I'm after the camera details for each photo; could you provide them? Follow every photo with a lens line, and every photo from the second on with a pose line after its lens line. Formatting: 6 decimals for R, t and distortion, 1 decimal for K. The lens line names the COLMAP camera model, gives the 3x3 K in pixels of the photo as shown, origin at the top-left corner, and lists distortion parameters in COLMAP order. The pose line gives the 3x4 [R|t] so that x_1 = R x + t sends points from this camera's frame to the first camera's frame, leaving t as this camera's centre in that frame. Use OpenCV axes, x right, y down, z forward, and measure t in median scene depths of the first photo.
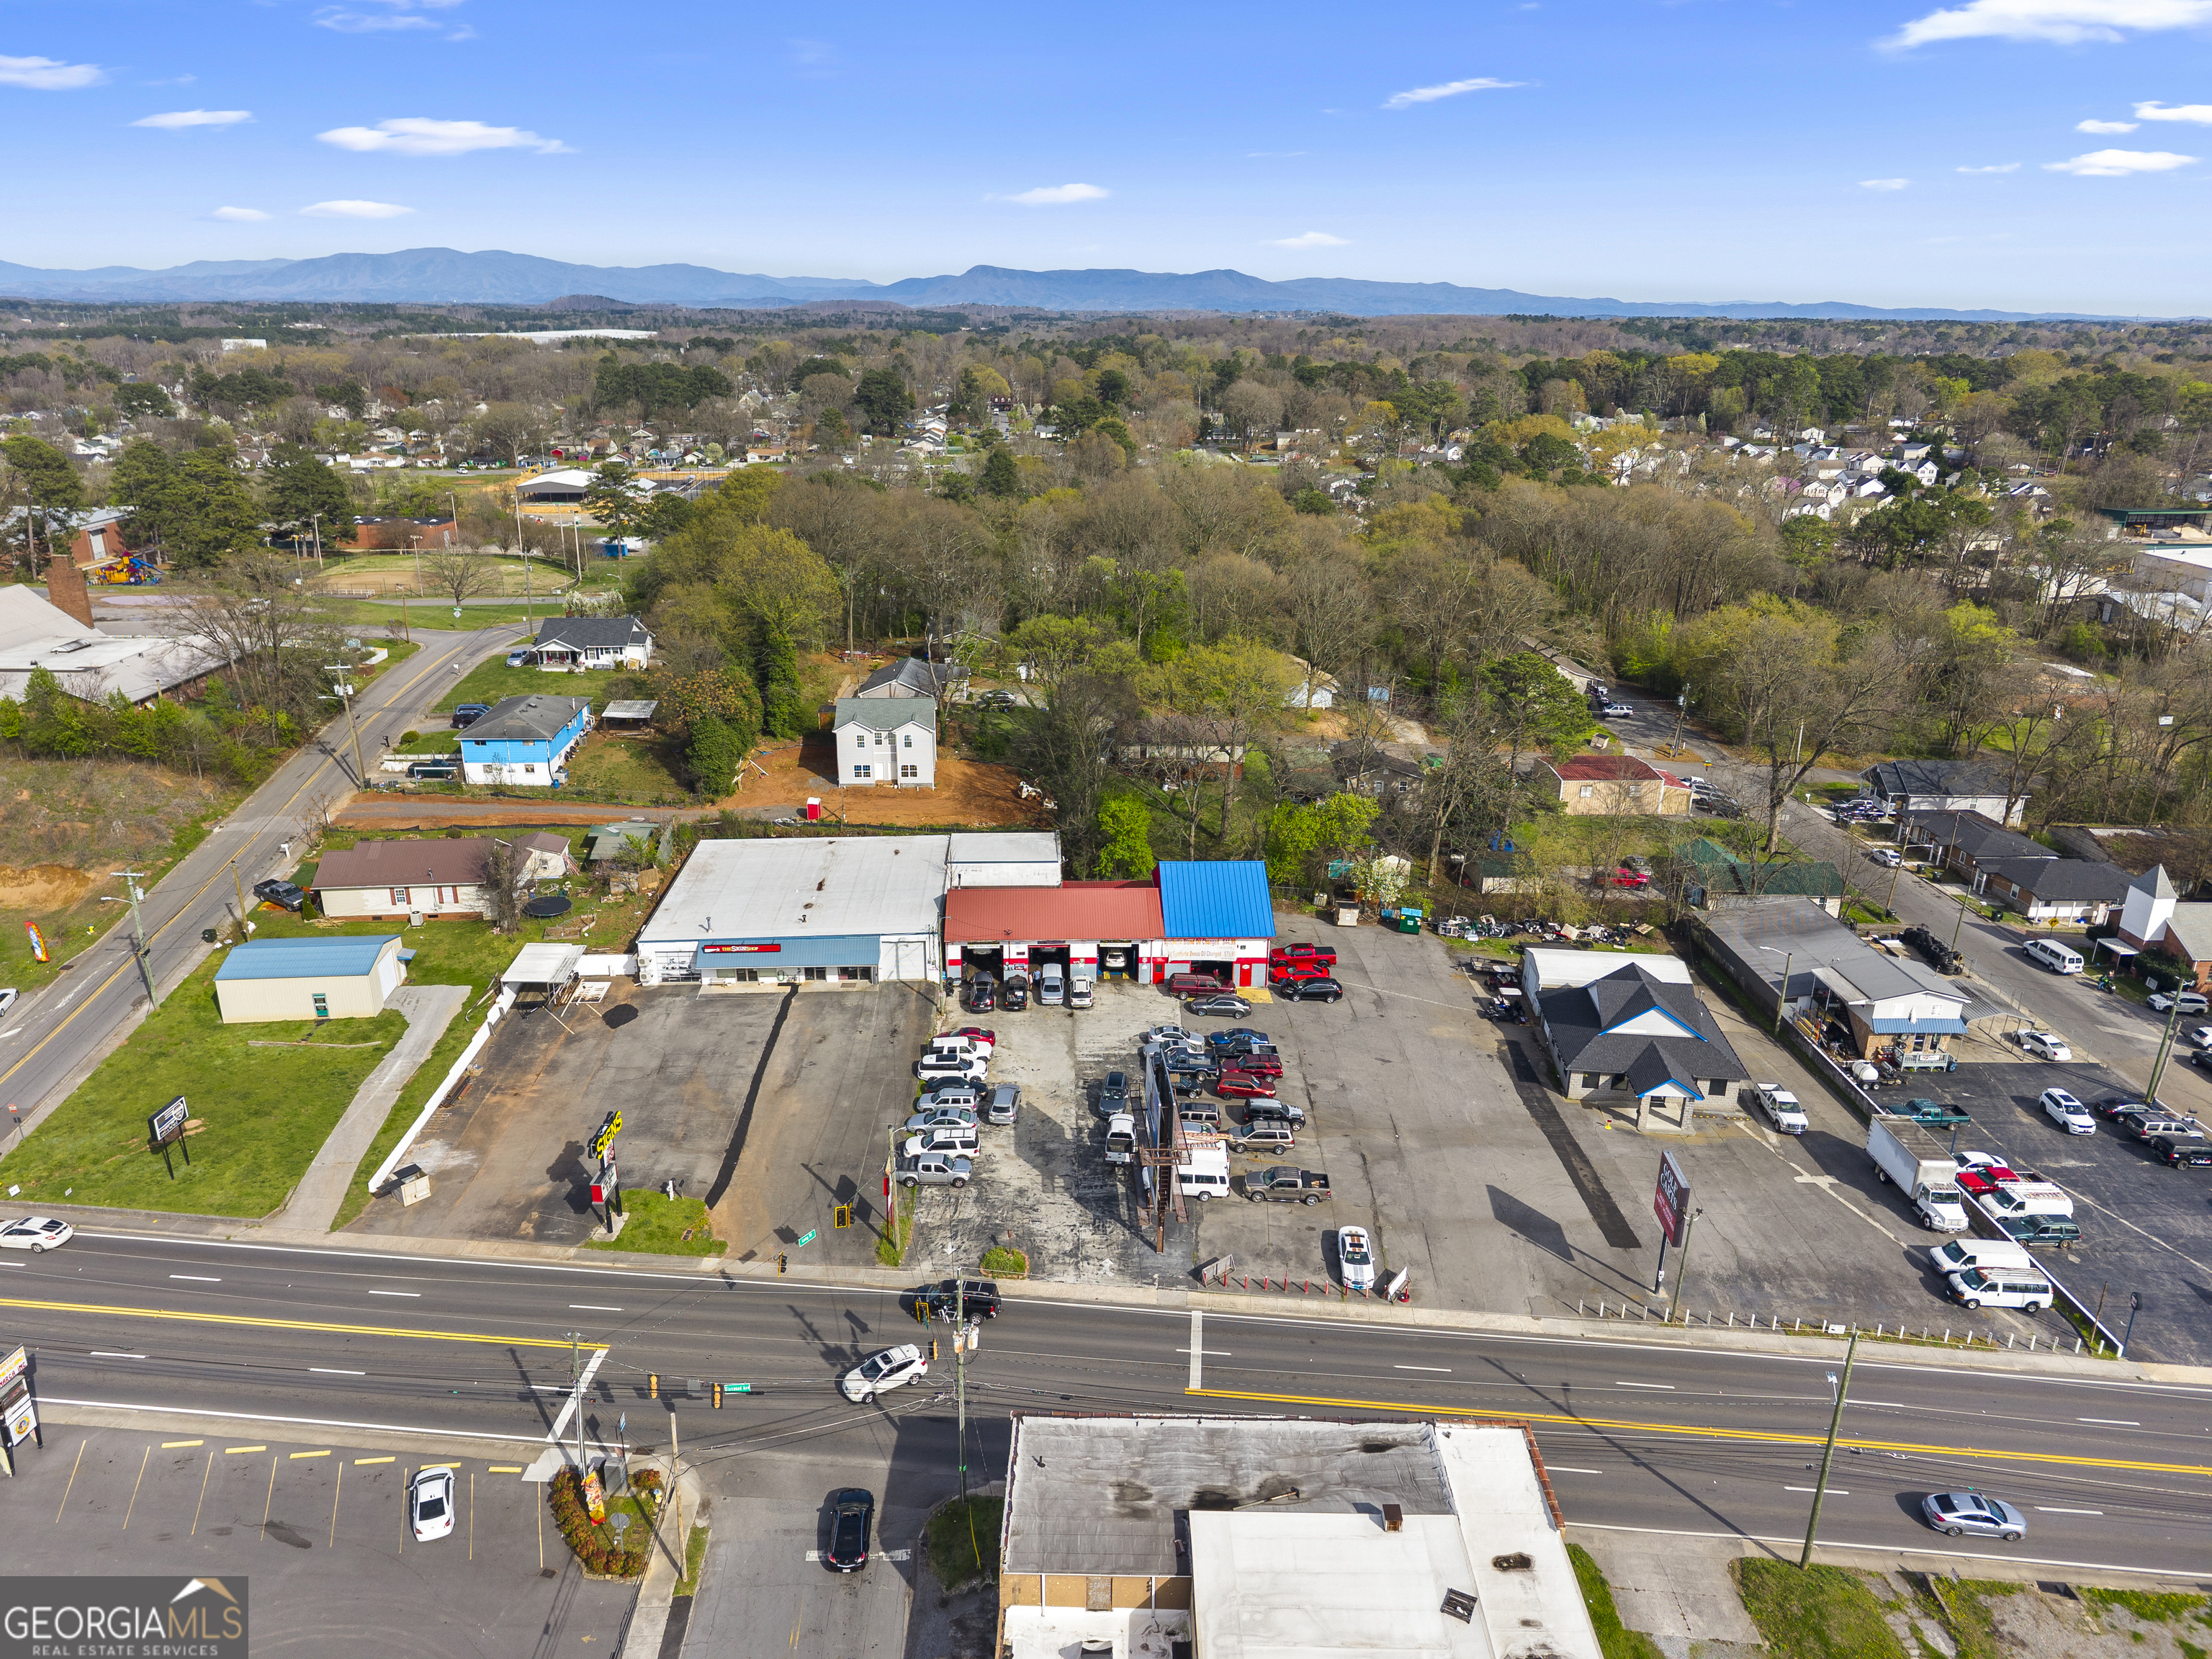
lens RADIAL K [[1480.4, 0, 1106.0], [0, 1480.4, 829.5], [0, 0, 1]] dist [0.090226, -0.178279]
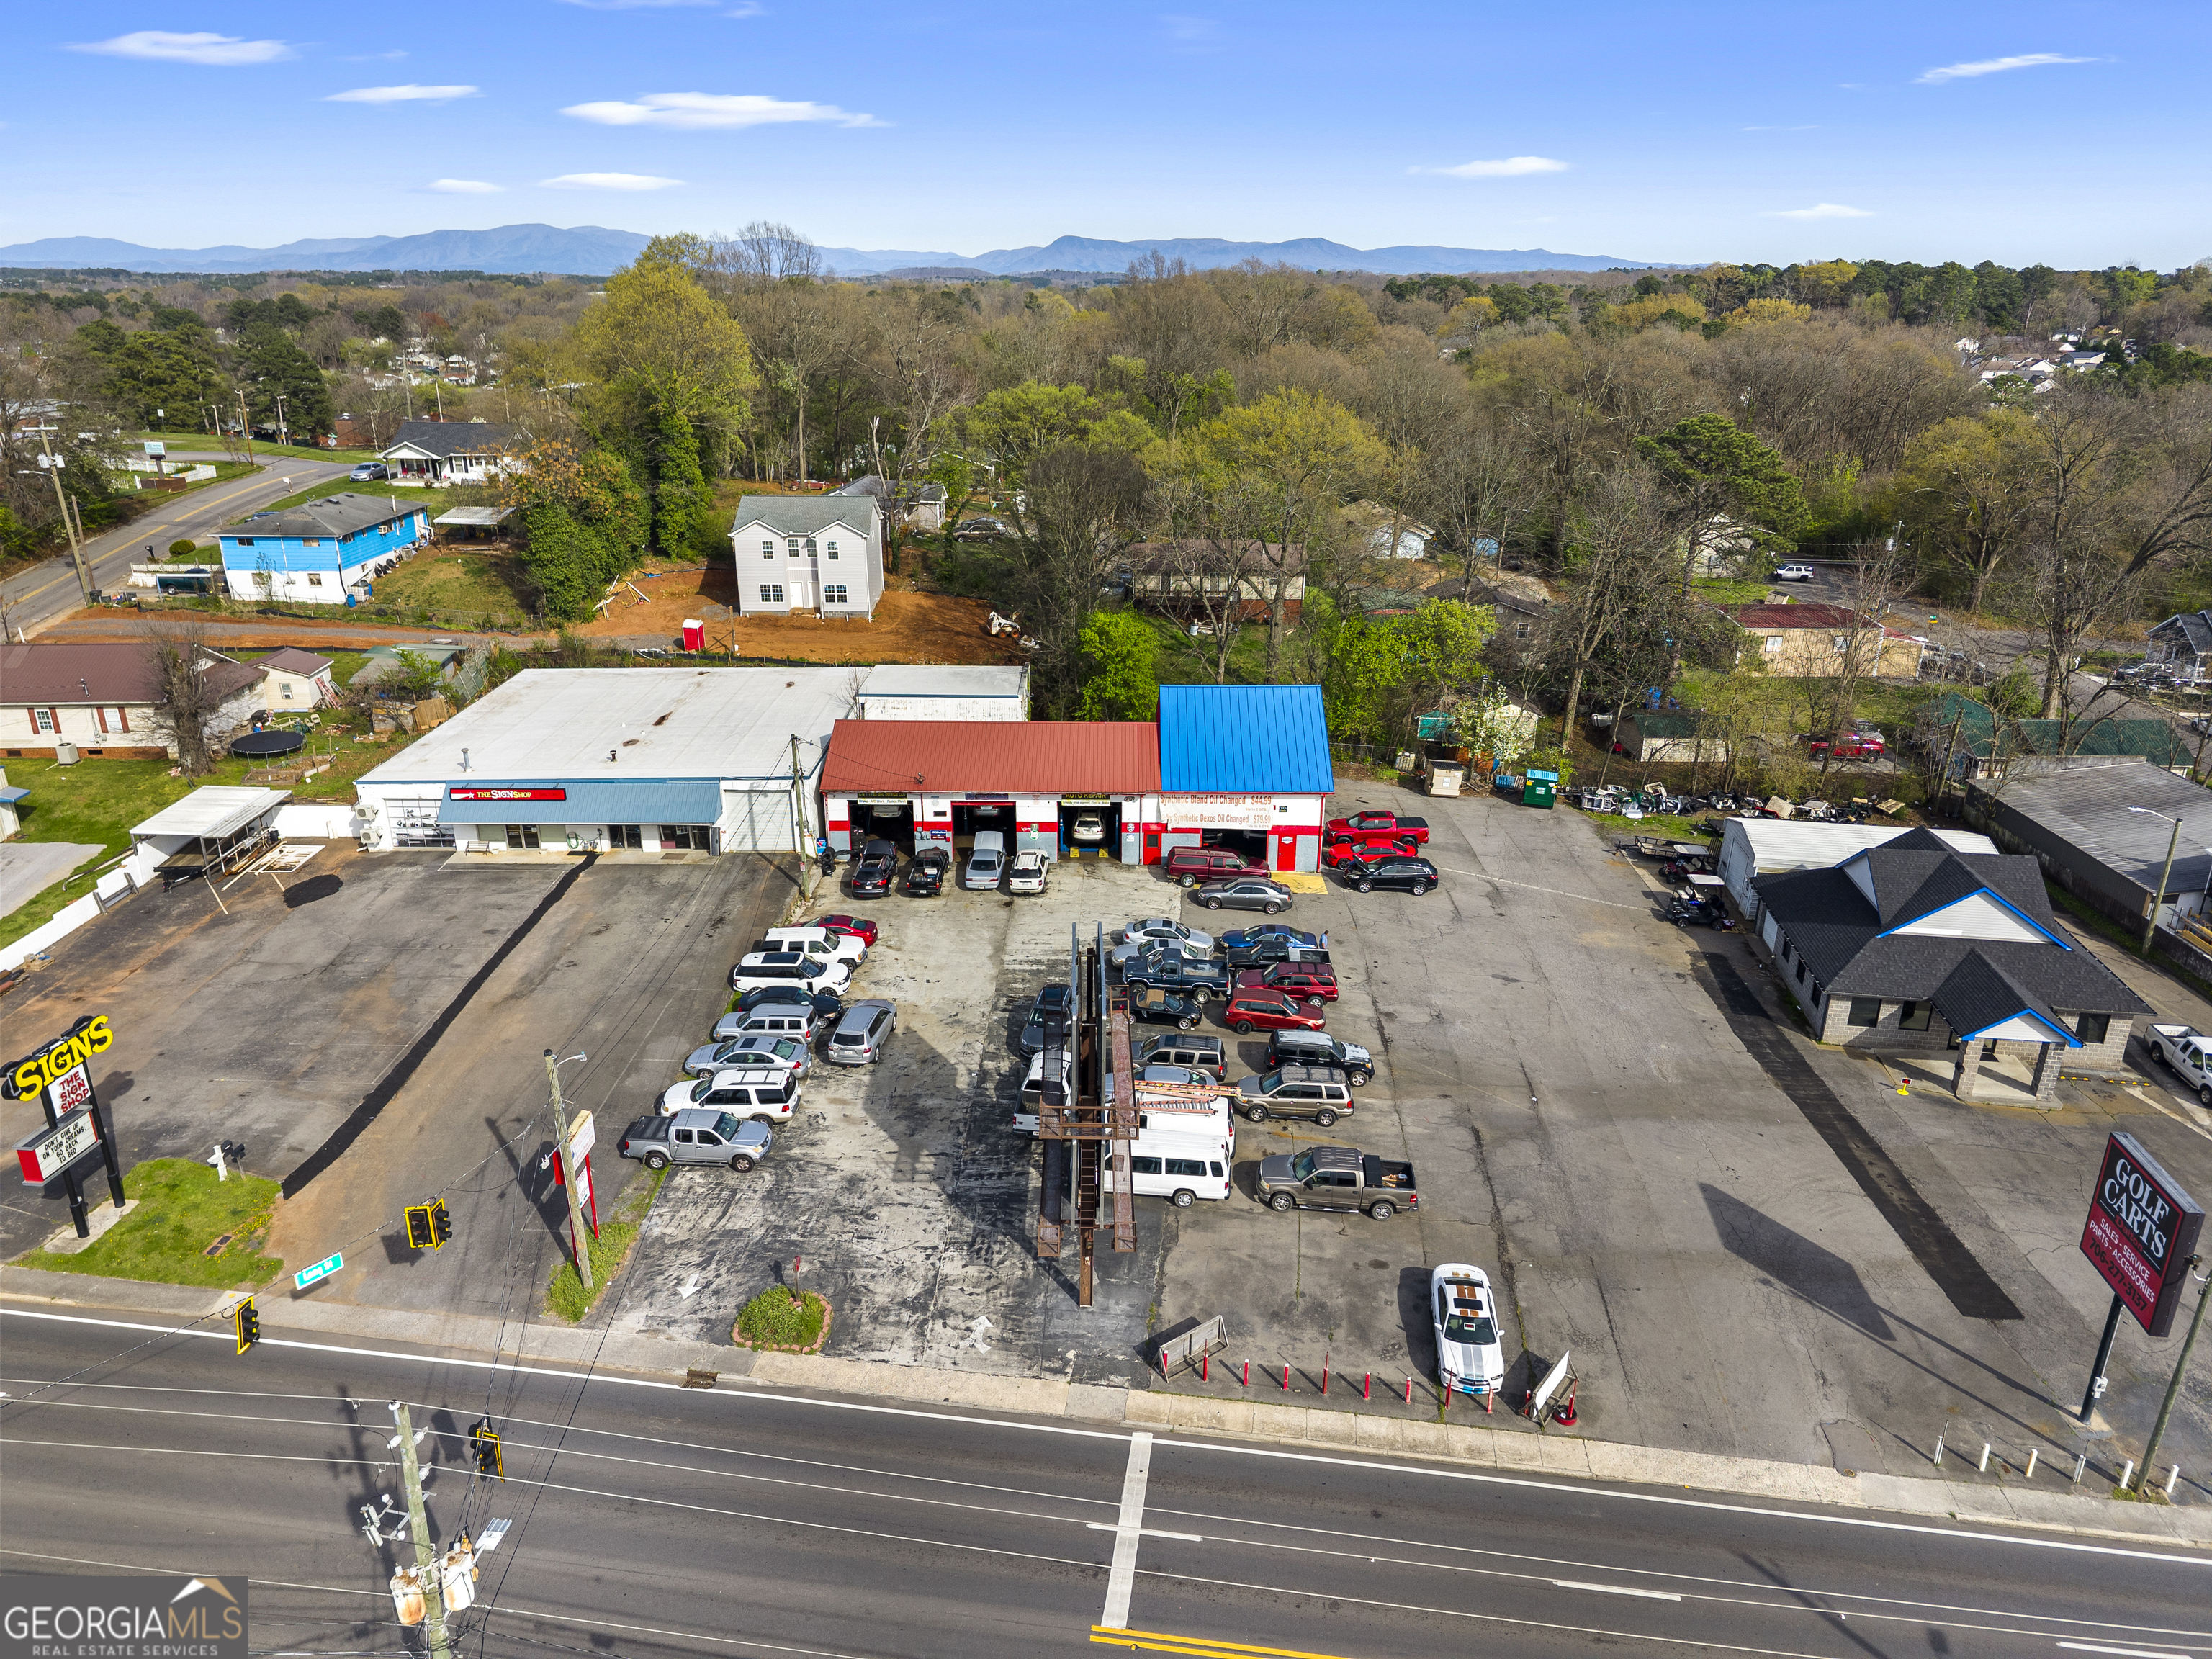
lens RADIAL K [[1484.2, 0, 1106.0], [0, 1484.2, 829.5], [0, 0, 1]] dist [0.012923, -0.001970]
pose [[0.998452, 0.012307, -0.054234, 0.051814], [-0.011481, 0.999814, 0.015518, 0.081541], [0.054415, -0.014872, 0.998408, 0.361257]]
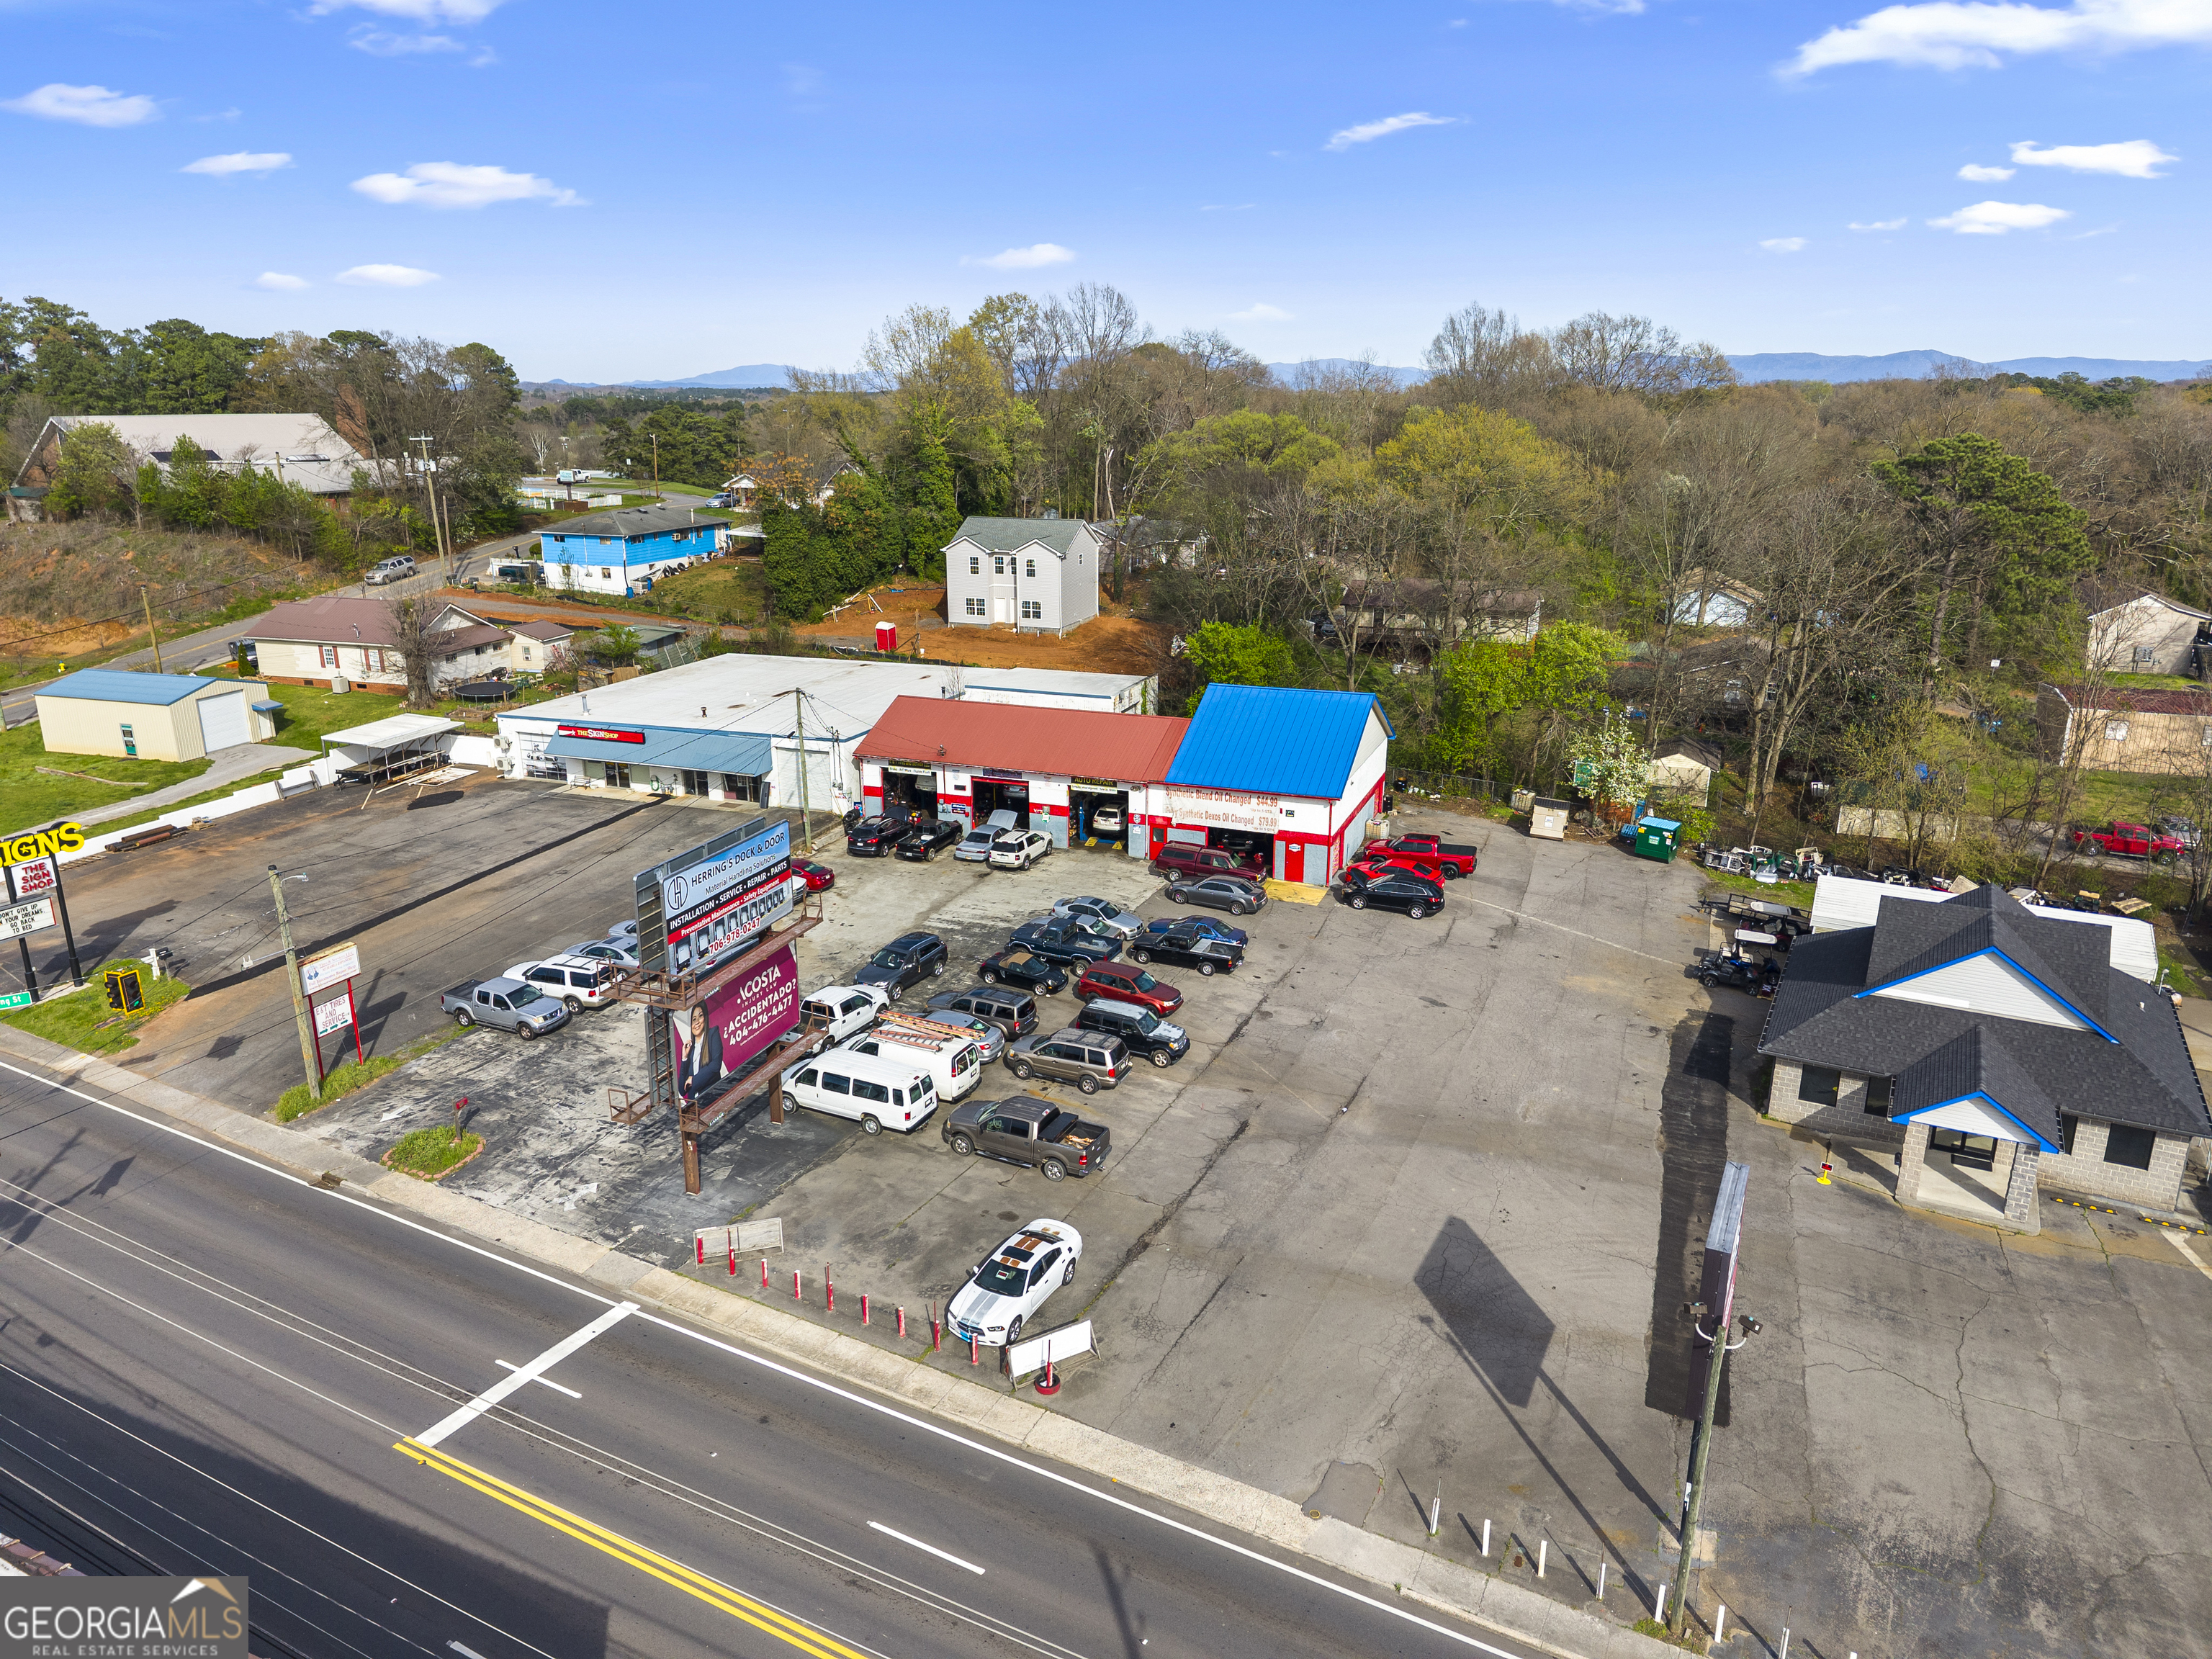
lens RADIAL K [[1472.0, 0, 1107.5], [0, 1472.0, 841.1], [0, 0, 1]] dist [0.073204, -0.094480]
pose [[0.916458, 0.104303, -0.386297, 0.264545], [-0.123671, 0.991994, -0.025554, 0.118540], [0.380539, 0.071193, 0.922020, 0.427388]]
